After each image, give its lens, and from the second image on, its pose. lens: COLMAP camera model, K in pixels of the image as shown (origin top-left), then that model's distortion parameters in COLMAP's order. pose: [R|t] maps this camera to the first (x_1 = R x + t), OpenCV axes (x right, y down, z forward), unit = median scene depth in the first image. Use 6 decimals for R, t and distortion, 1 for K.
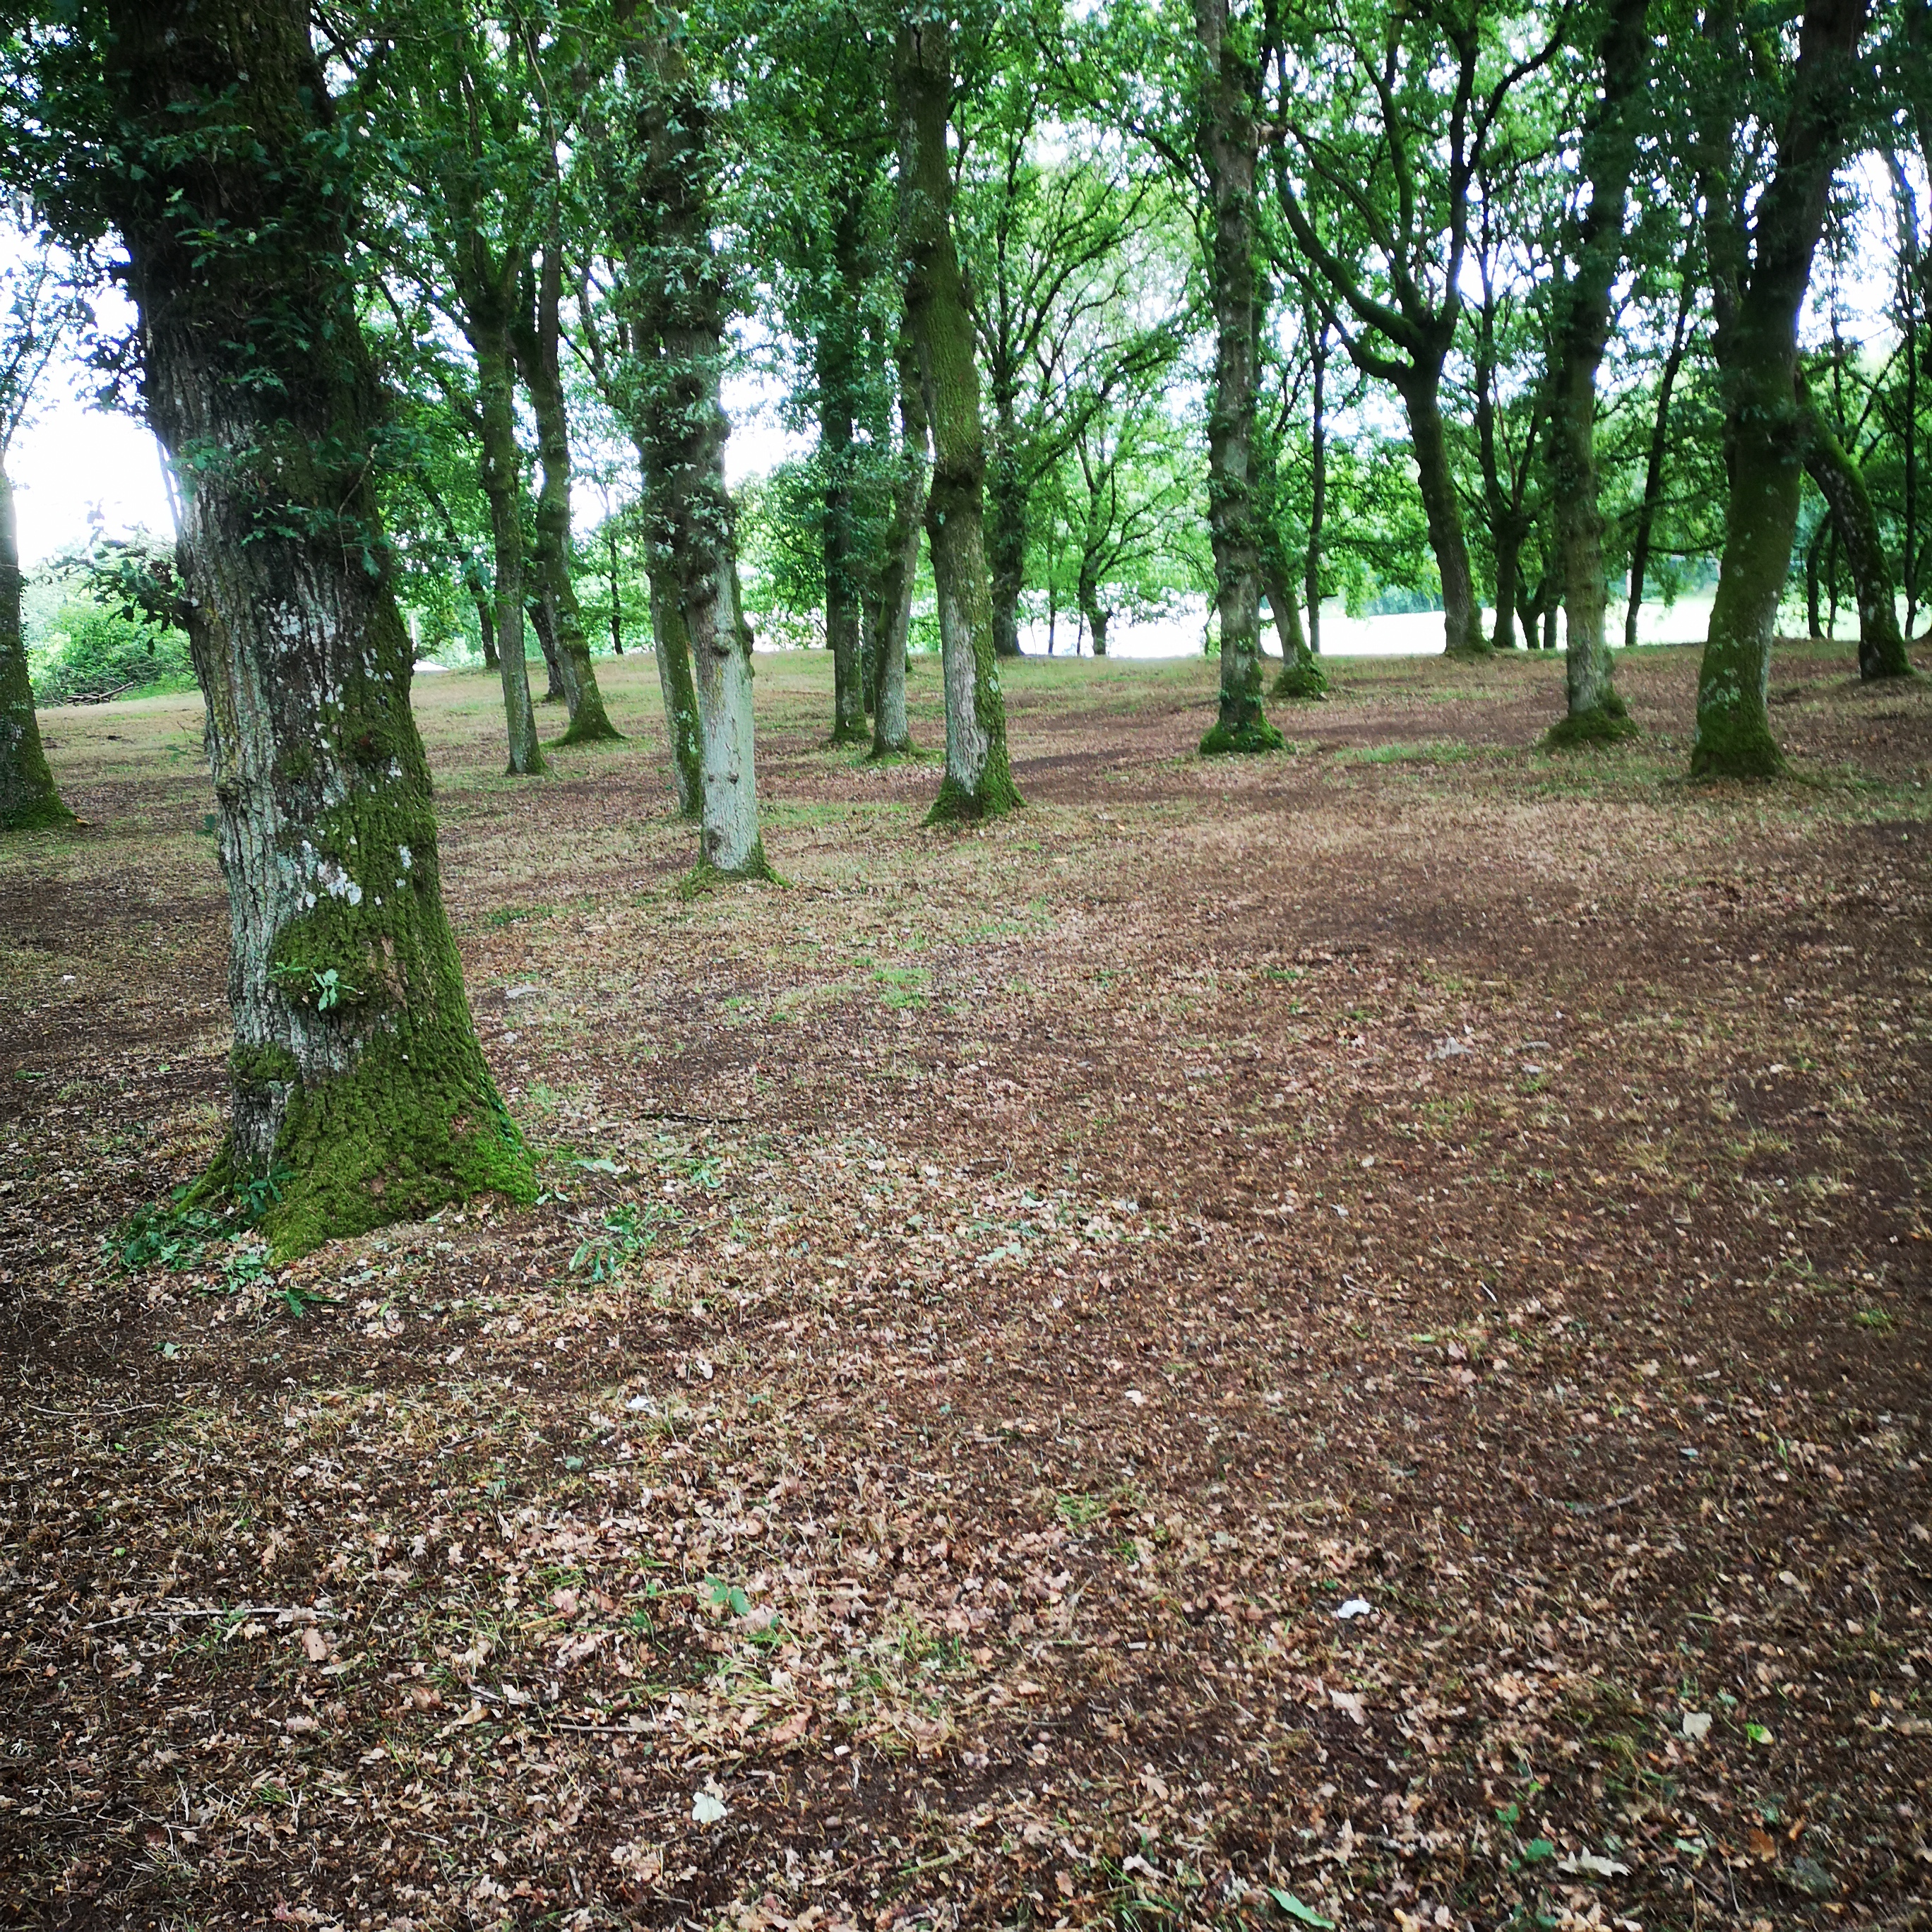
lens RADIAL K [[2017.2, 0, 966.0], [0, 2017.2, 964.1], [0, 0, 1]] dist [0.026994, 0.000000]
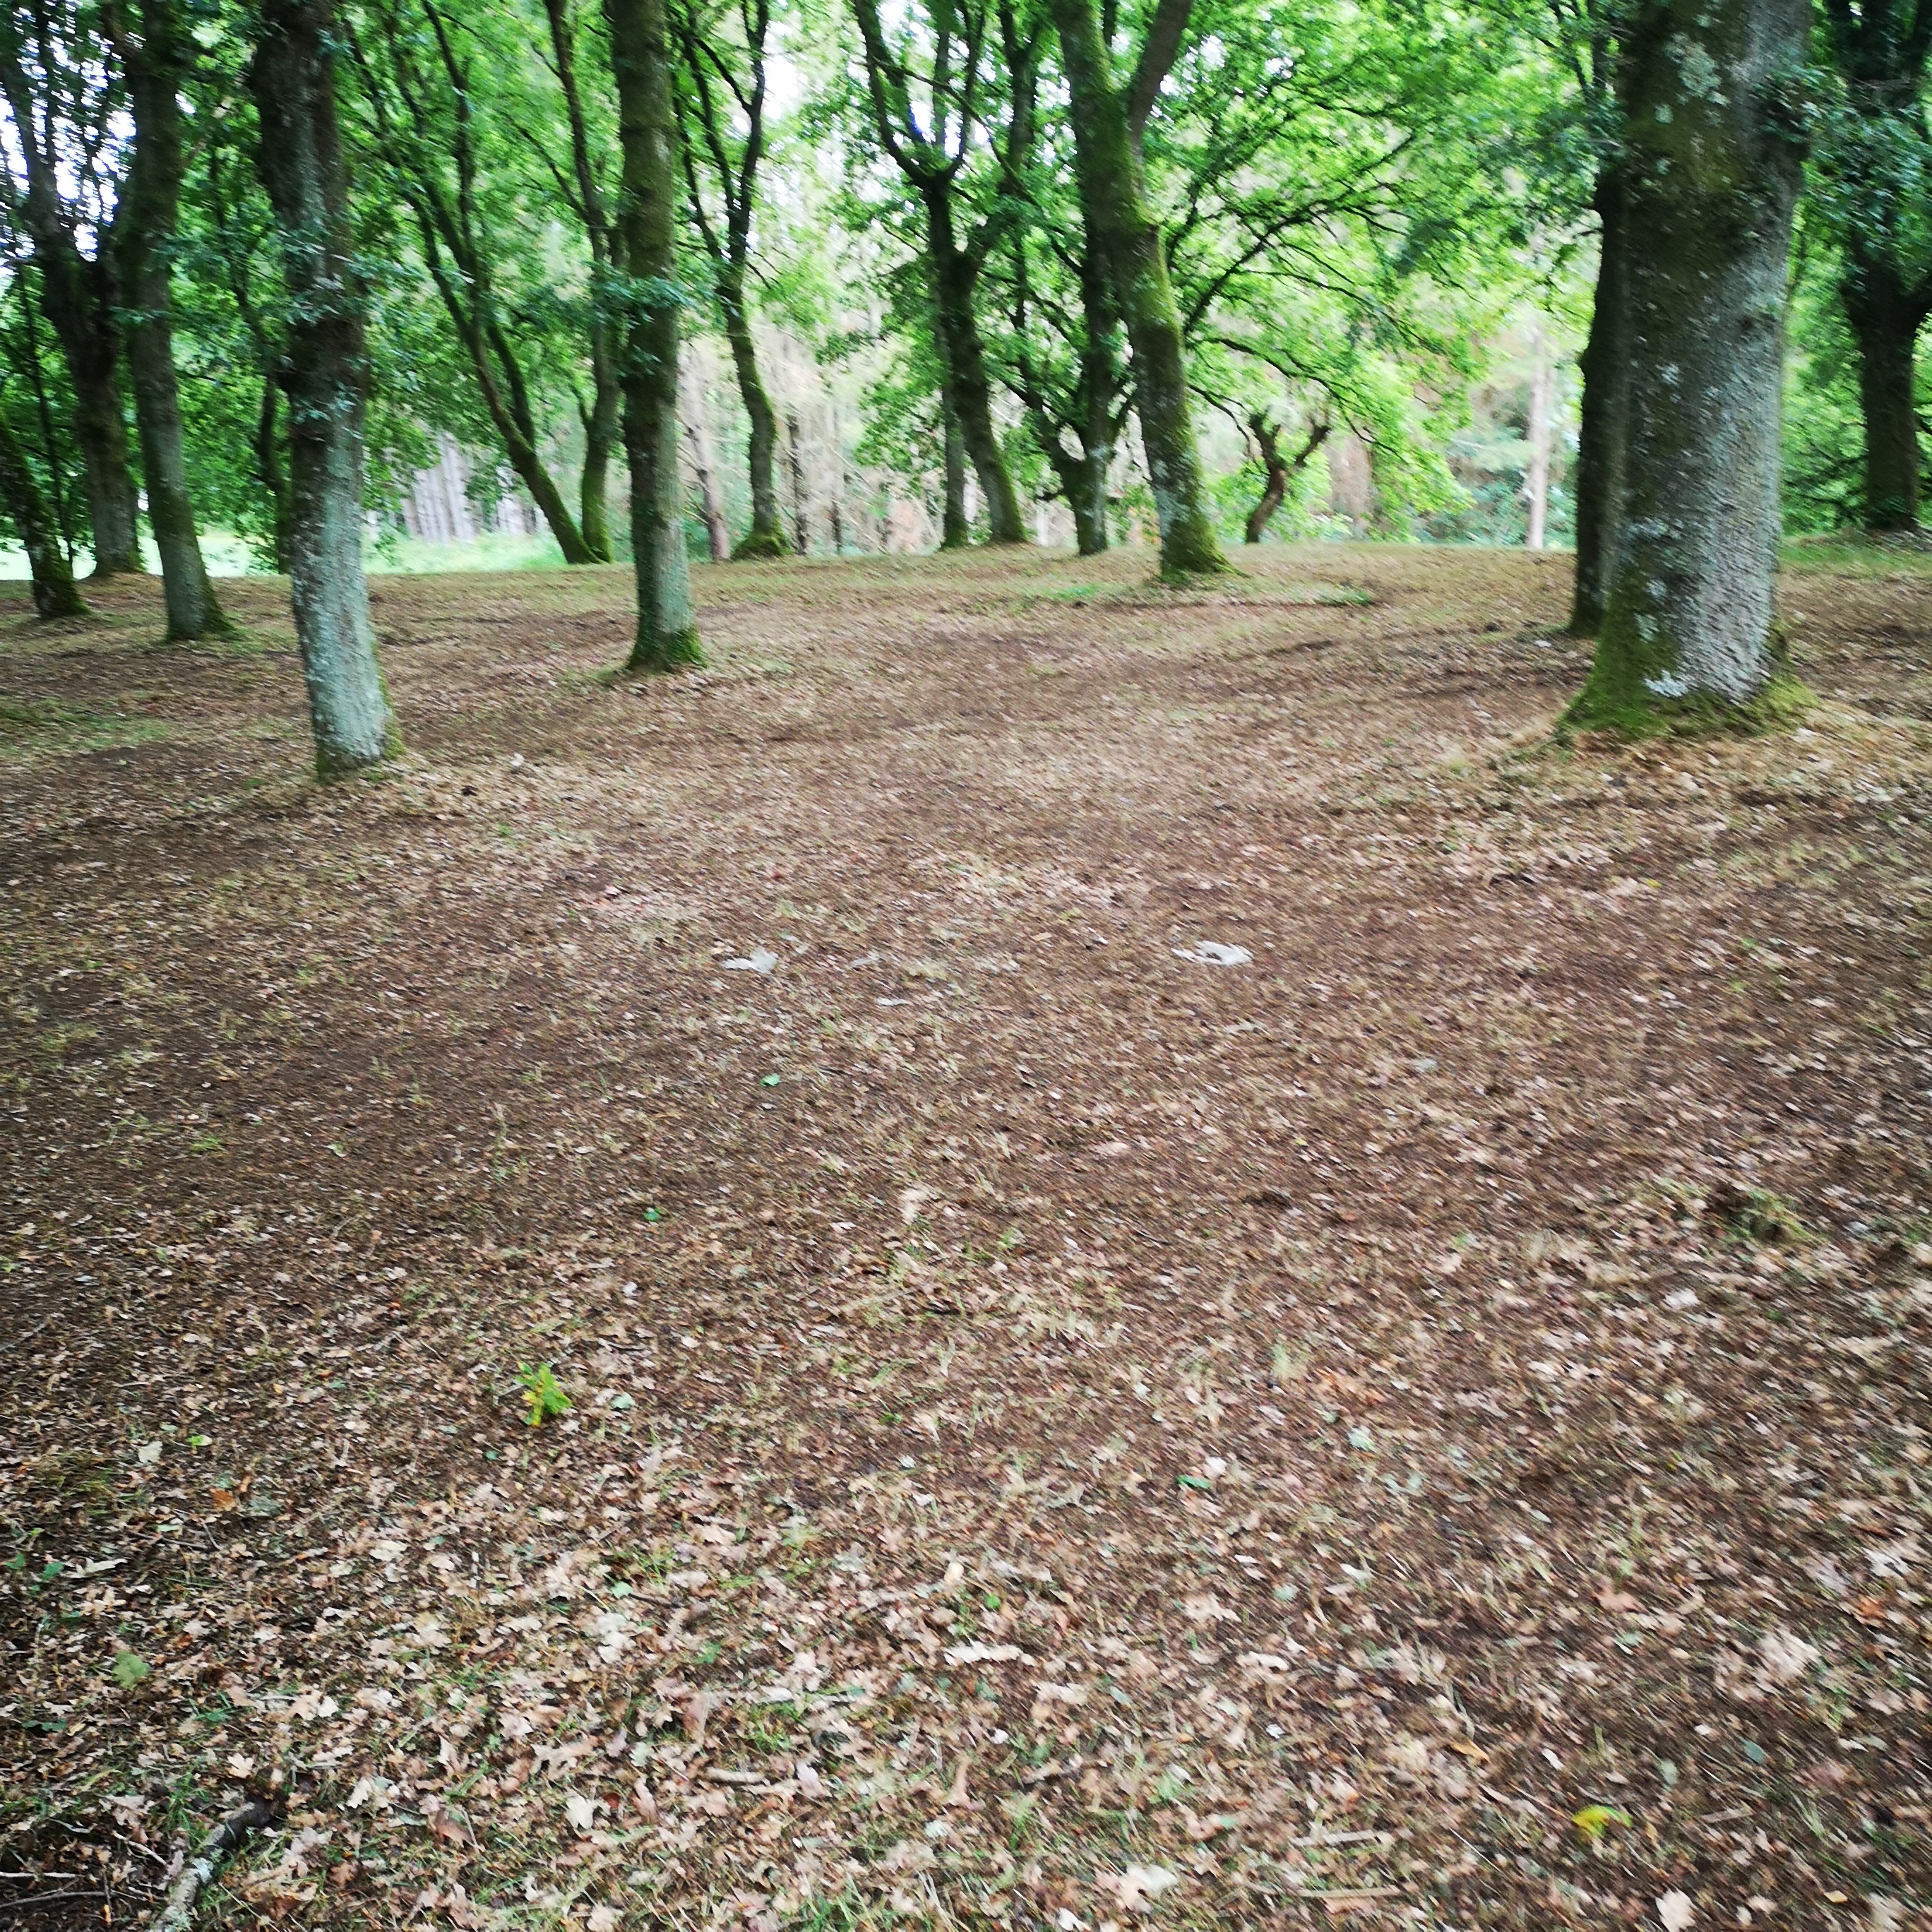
lens RADIAL K [[2017.2, 0, 964.9], [0, 2017.2, 965.5], [0, 0, 1]] dist [0.026994, 0.000000]
pose [[0.667507, -0.154535, 0.728391, -0.119803], [0.133598, 0.987208, 0.087015, 0.032000], [-0.732521, 0.039229, 0.679614, -0.154488]]
